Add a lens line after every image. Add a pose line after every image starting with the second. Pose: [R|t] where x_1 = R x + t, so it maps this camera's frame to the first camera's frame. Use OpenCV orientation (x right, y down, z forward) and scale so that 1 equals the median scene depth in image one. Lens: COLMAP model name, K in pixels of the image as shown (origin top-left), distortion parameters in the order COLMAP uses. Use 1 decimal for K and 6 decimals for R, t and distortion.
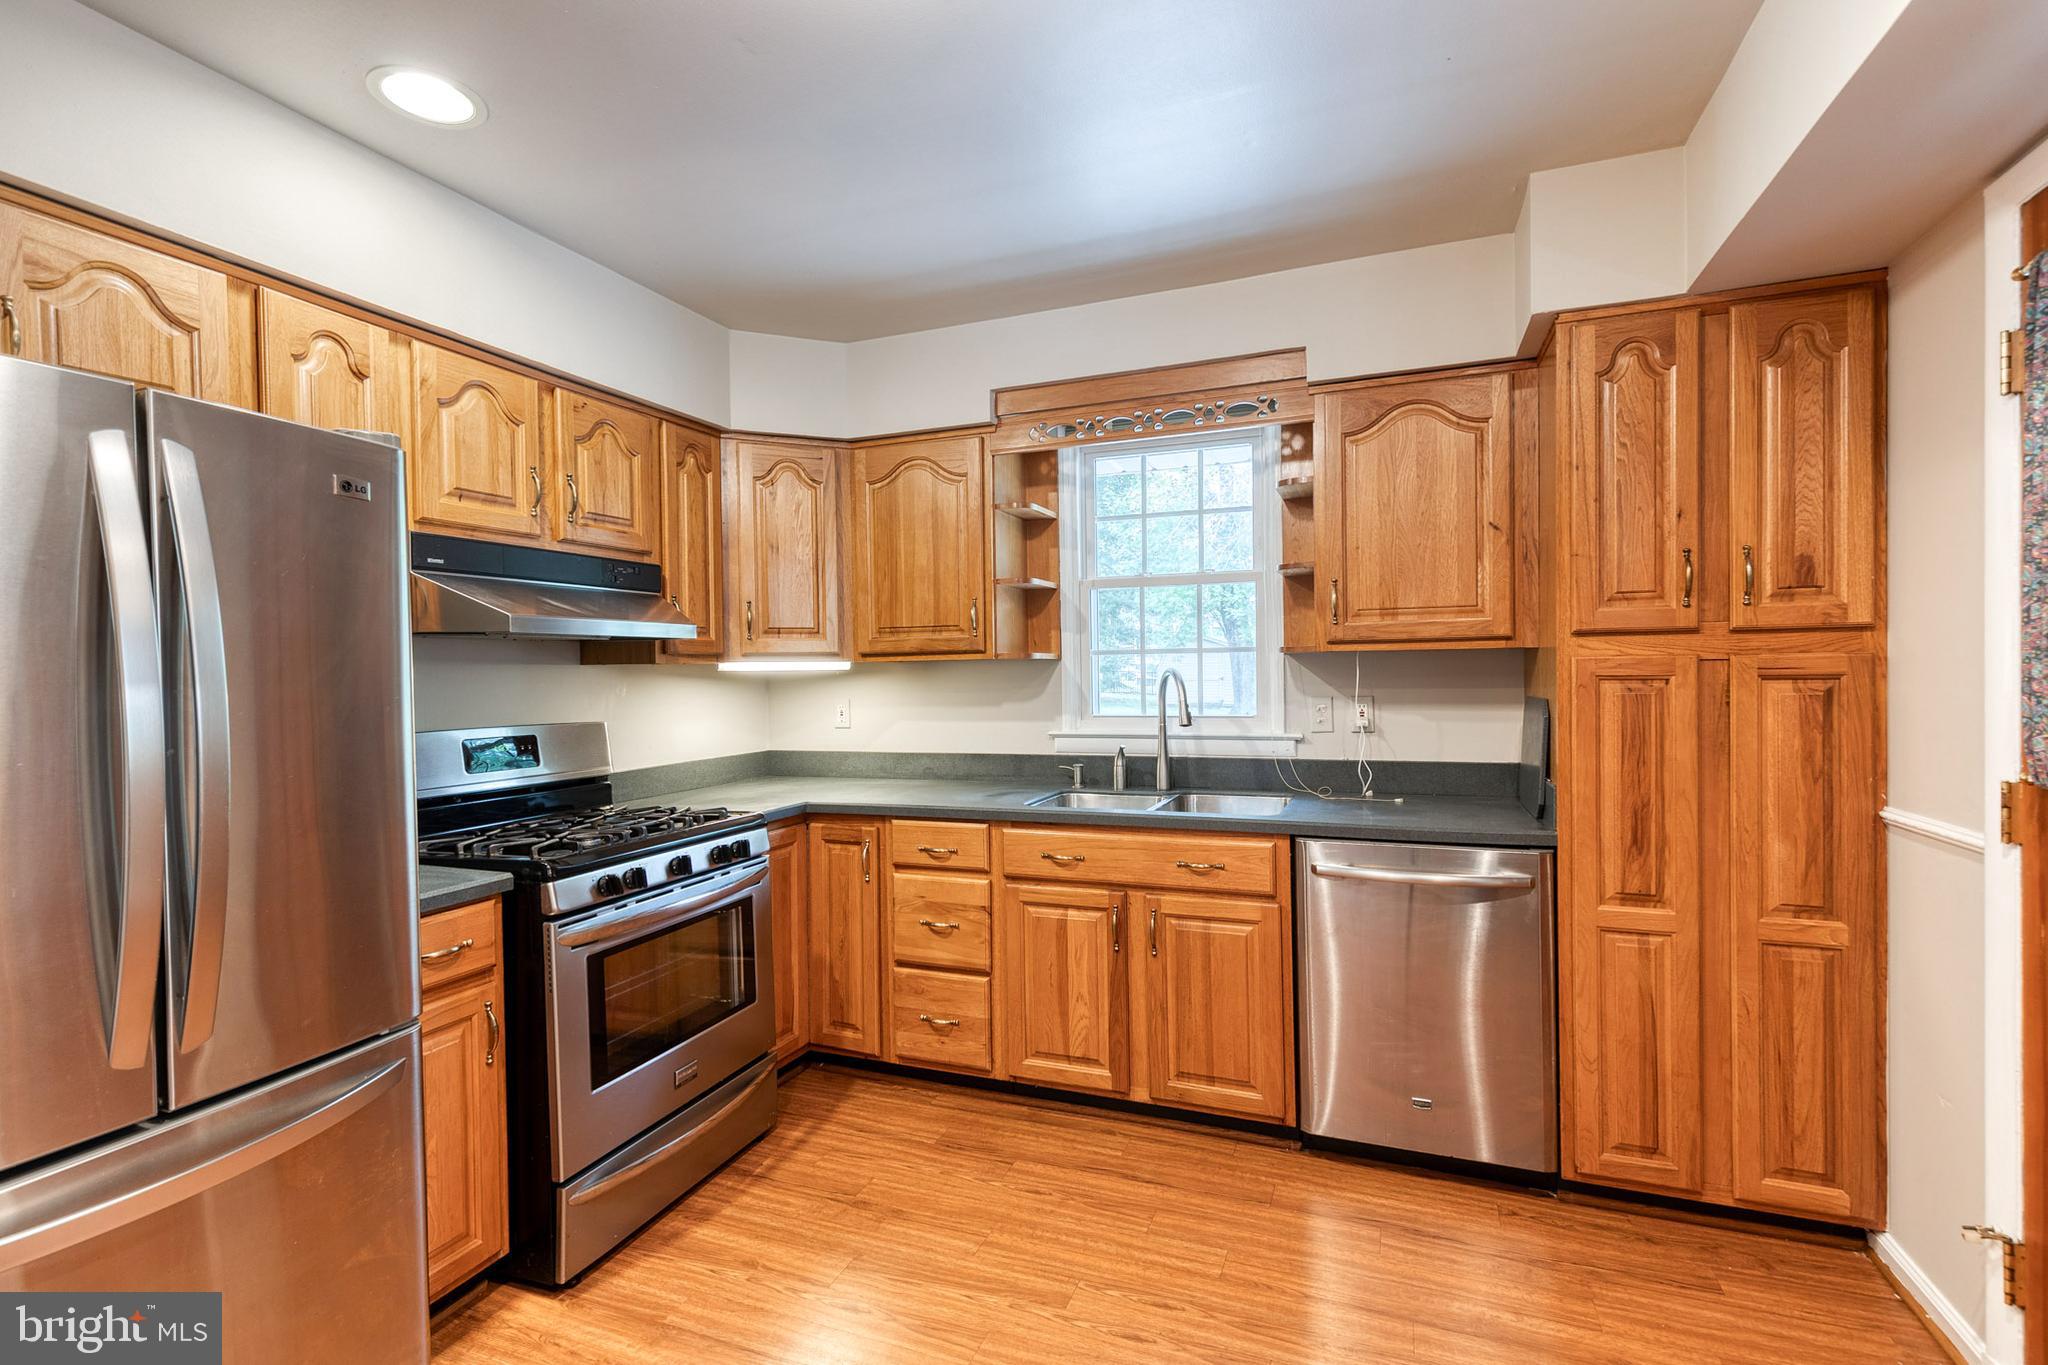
lens RADIAL K [[929.1, 0, 1030.5], [0, 929.1, 681.2], [0, 0, 1]] dist [0.010939, -0.001098]
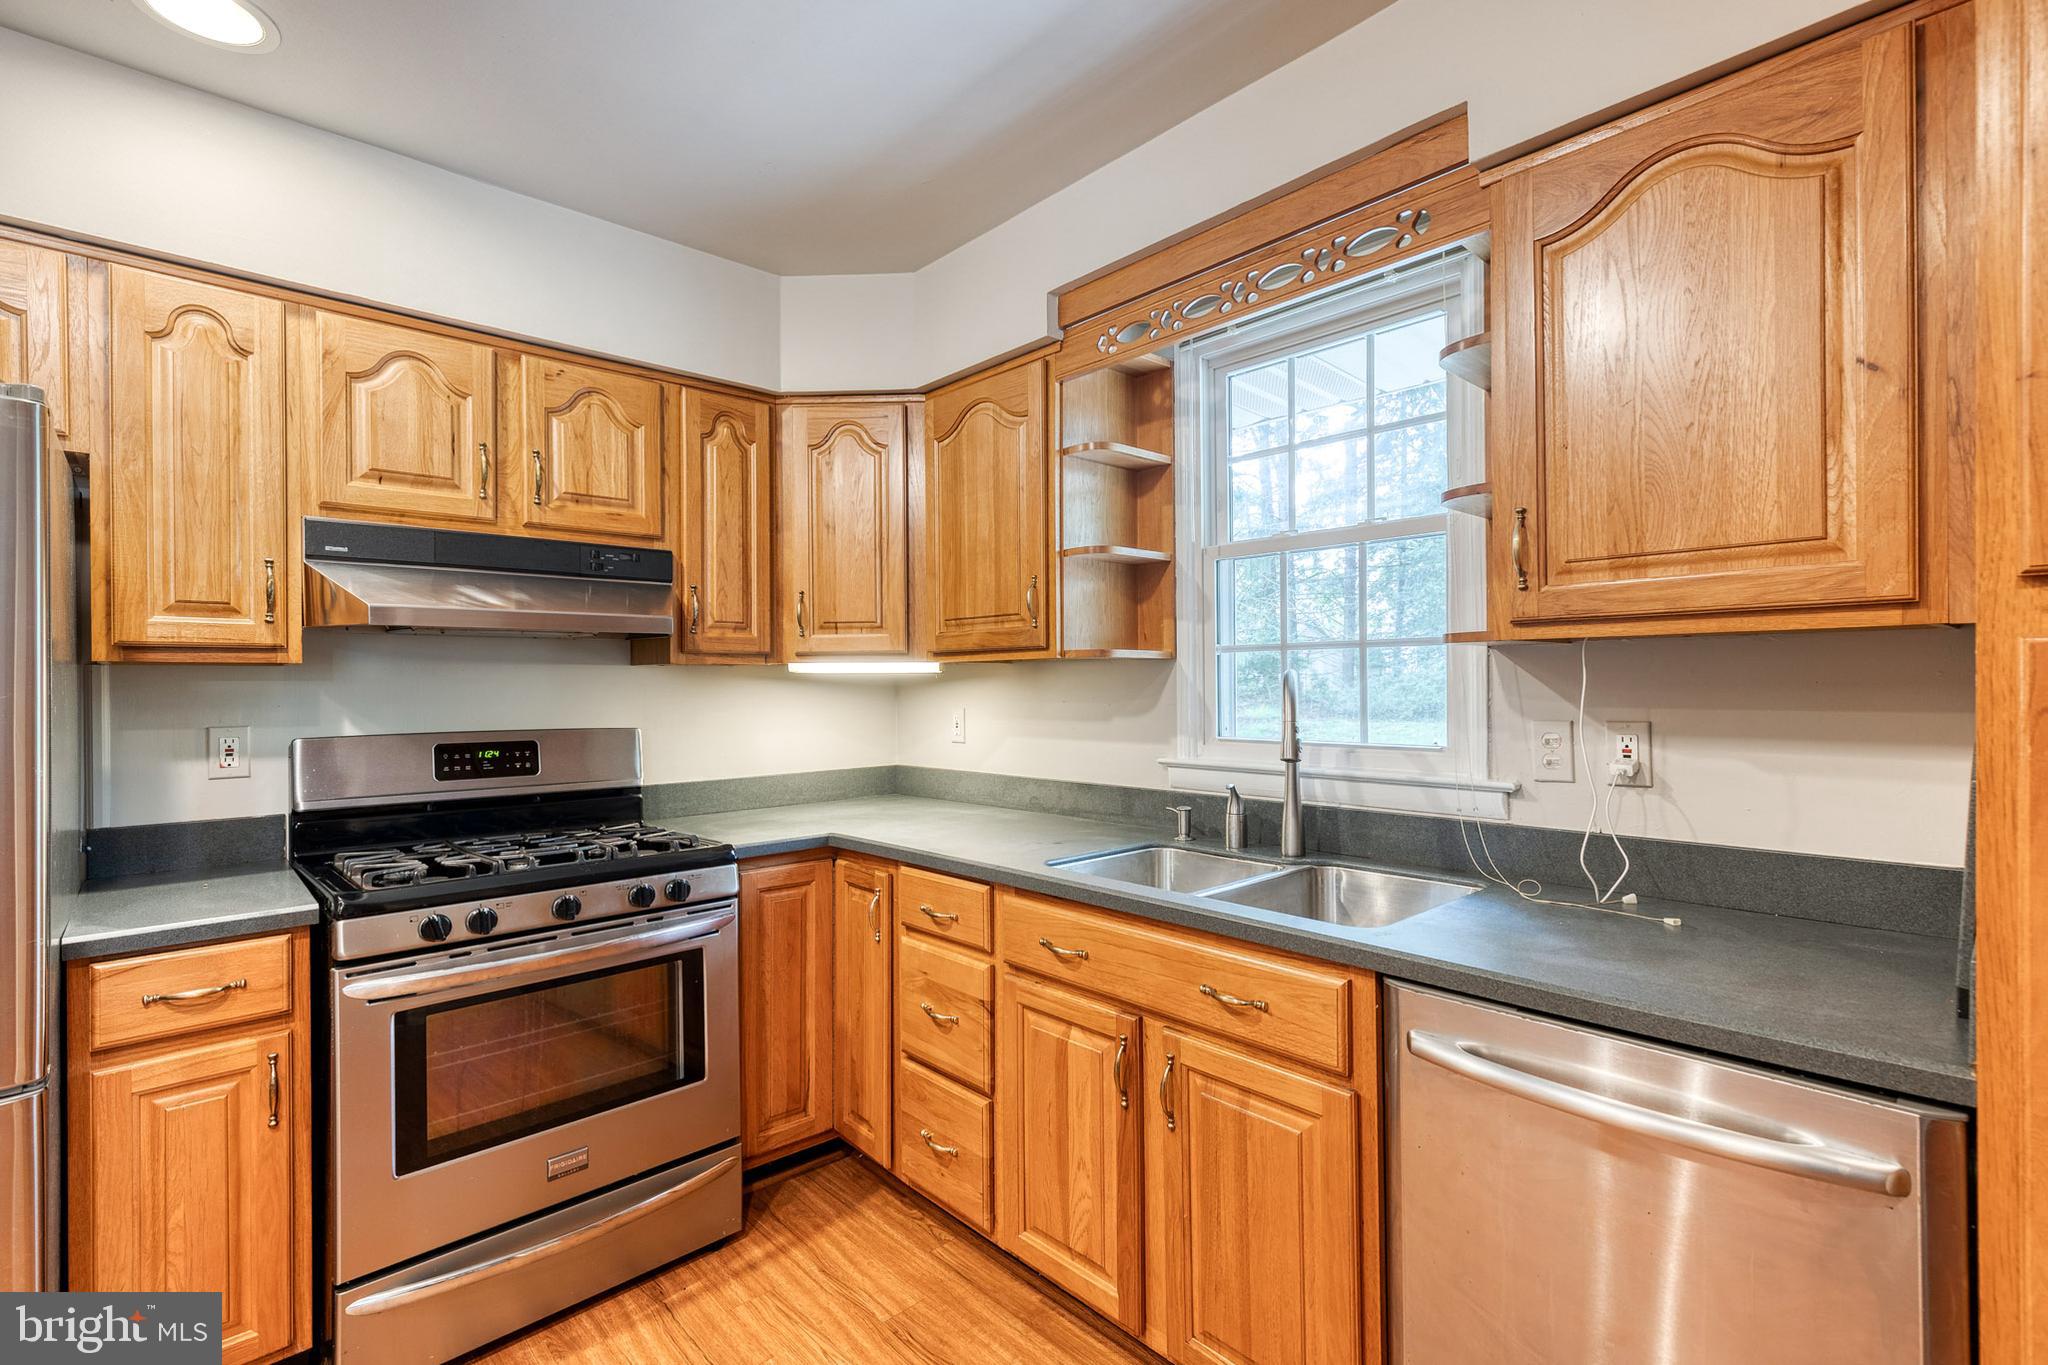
lens RADIAL K [[929.1, 0, 1038.2], [0, 929.1, 681.9], [0, 0, 1]] dist [0.010939, -0.001098]
pose [[0.903840, 0.007510, -0.427805, 0.319309], [-0.010784, 0.999928, -0.005231, -0.000845], [0.427735, 0.009342, 0.903856, 0.395080]]
